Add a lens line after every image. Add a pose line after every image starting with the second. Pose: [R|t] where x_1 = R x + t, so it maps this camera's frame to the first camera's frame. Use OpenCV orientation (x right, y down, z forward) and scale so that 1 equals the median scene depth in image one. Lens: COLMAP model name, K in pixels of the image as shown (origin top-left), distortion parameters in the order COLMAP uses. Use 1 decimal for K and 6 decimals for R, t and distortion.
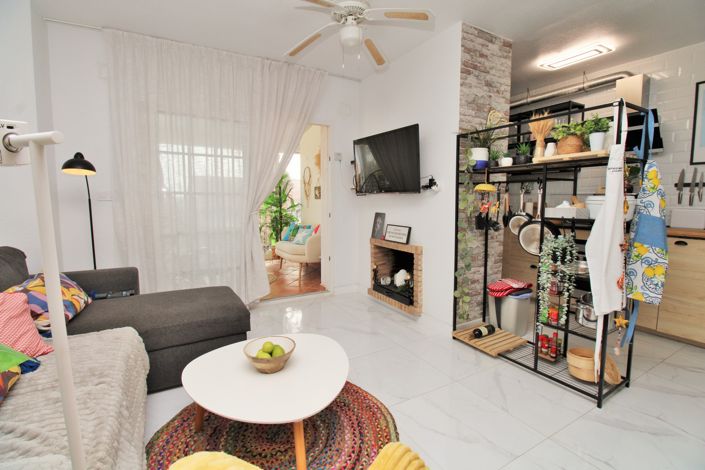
lens RADIAL K [[325.2, 0, 356.9], [0, 325.2, 234.1], [0, 0, 1]] dist [-0.015899, -0.000678]
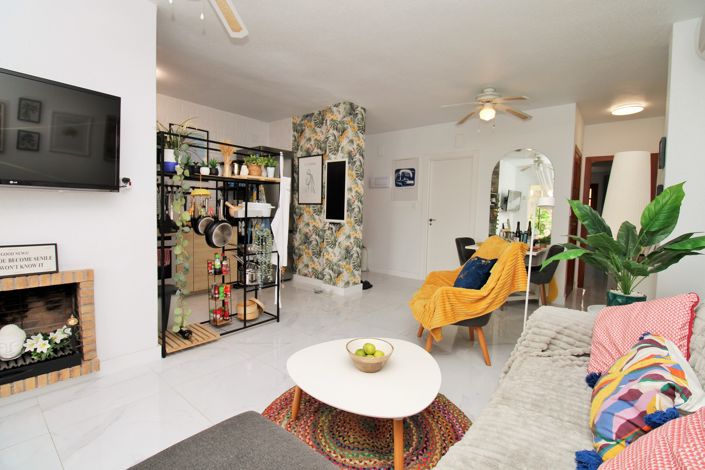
lens RADIAL K [[325.2, 0, 356.9], [0, 325.2, 234.1], [0, 0, 1]] dist [-0.015899, -0.000678]
pose [[-0.362129, -0.082438, 0.928476, -0.651613], [0.063401, 0.991596, 0.112770, -0.077650], [-0.929969, 0.099703, -0.353859, 0.737864]]
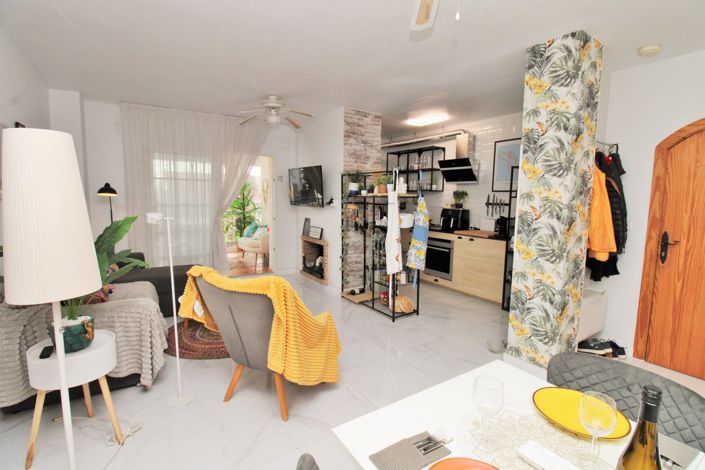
lens RADIAL K [[319.8, 0, 352.5], [0, 319.8, 235.0], [0, 0, 1]] dist [0.000205, -0.000064]
pose [[0.997711, 0.006265, 0.067334, 0.226907], [-0.007107, 0.999899, 0.012270, -0.011333], [-0.067250, -0.012720, 0.997655, -0.584819]]
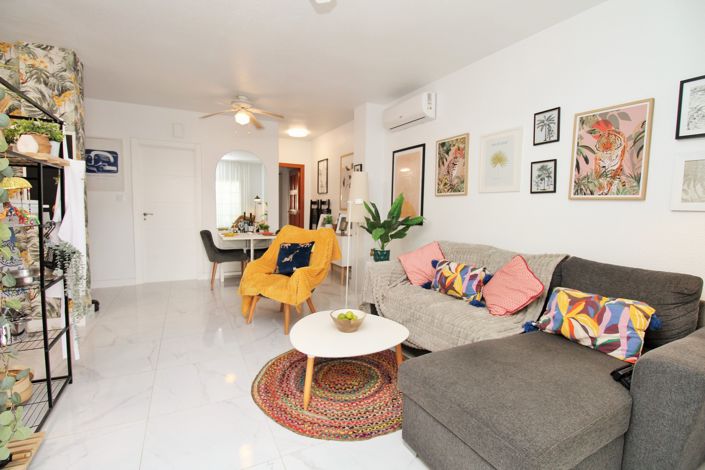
lens RADIAL K [[325.2, 0, 356.9], [0, 325.2, 234.1], [0, 0, 1]] dist [-0.015899, -0.000678]
pose [[-0.999096, -0.025199, 0.034226, -0.187516], [-0.018606, 0.983337, 0.180839, -0.135921], [-0.038212, 0.180039, -0.982917, 1.246023]]
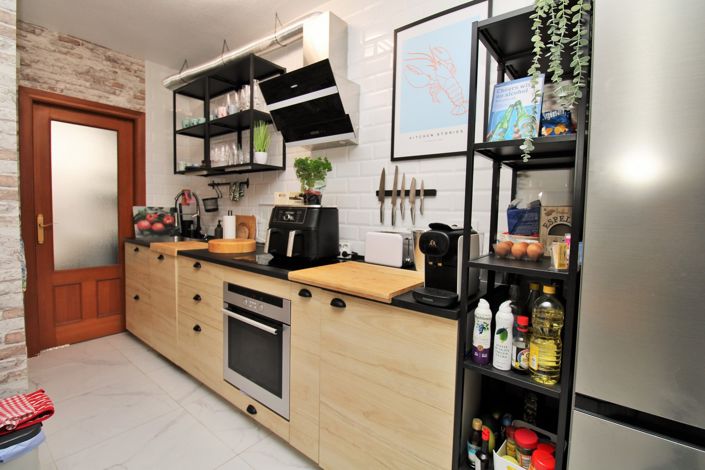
lens RADIAL K [[319.8, 0, 352.5], [0, 319.8, 235.0], [0, 0, 1]] dist [0.000205, -0.000064]
pose [[0.923776, -0.006403, 0.382879, 0.735207], [0.016269, 0.999614, -0.022533, -0.059889], [-0.382587, 0.027044, 0.923524, 0.452668]]
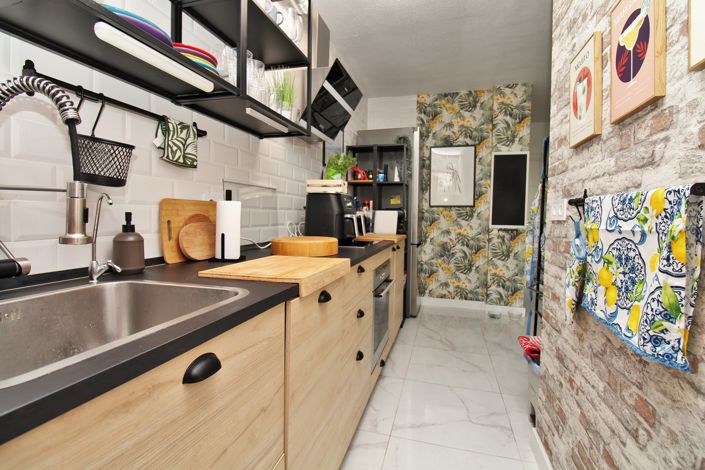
lens RADIAL K [[325.2, 0, 356.9], [0, 325.2, 234.1], [0, 0, 1]] dist [-0.015899, -0.000678]
pose [[-0.699975, -0.056540, 0.711925, 0.313319], [0.055784, 0.989487, 0.133431, -0.144472], [-0.711985, 0.133112, -0.689463, 1.552916]]
